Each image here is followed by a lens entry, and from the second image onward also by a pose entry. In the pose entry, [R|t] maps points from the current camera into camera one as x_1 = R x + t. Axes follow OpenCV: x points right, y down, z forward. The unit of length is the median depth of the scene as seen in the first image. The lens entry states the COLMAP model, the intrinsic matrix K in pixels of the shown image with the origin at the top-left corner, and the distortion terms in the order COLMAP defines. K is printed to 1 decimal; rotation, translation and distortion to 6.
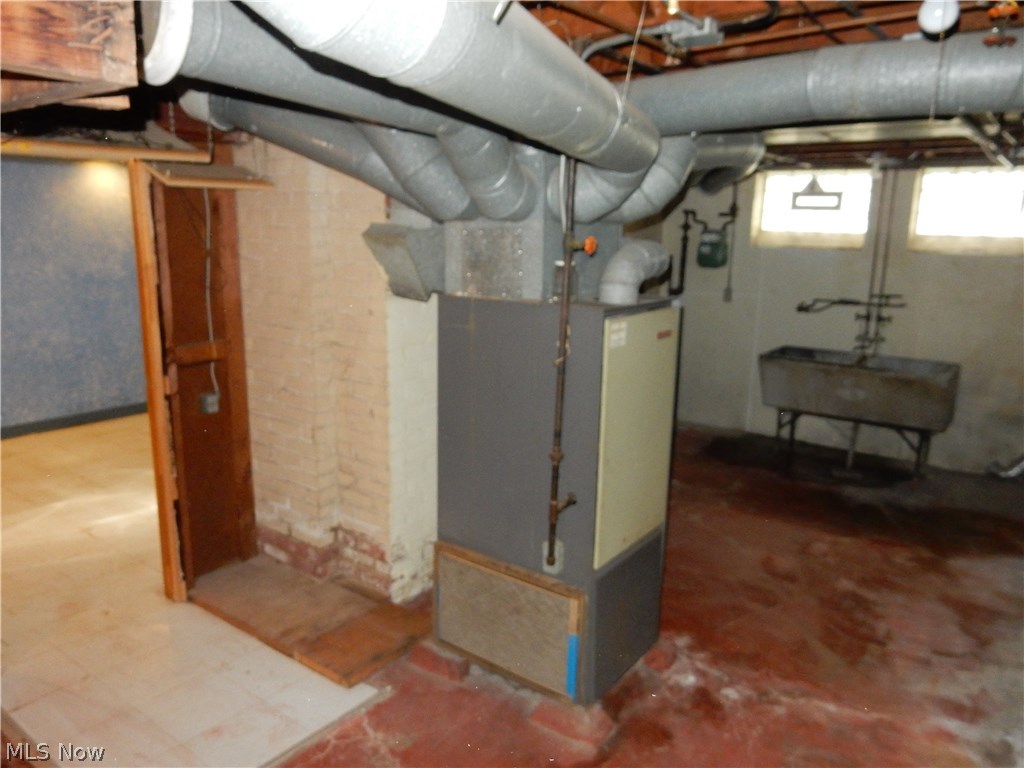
lens RADIAL K [[754.3, 0, 512.1], [0, 754.3, 383.4], [0, 0, 1]] dist [-0.001110, -0.004505]
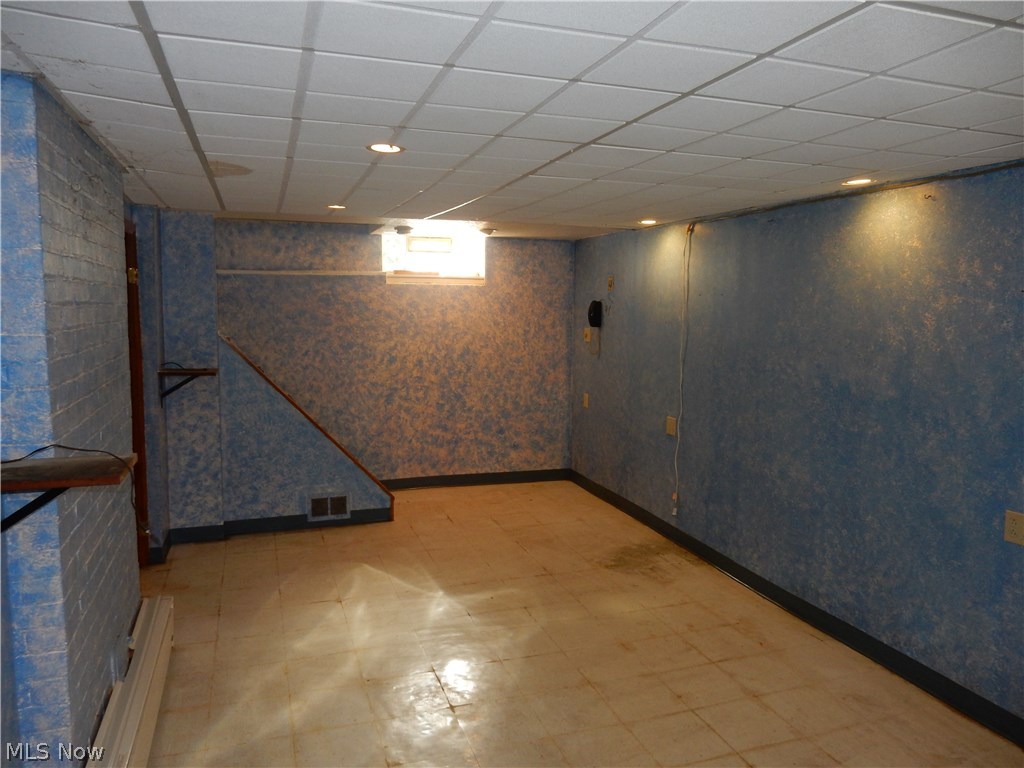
lens RADIAL K [[754.3, 0, 512.1], [0, 754.3, 386.1], [0, 0, 1]] dist [-0.001110, -0.004505]
pose [[-0.557561, 0.062056, -0.827813, 0.066097], [-0.201254, 0.957348, 0.207318, -0.213524], [0.805371, 0.282194, -0.521291, 1.100674]]
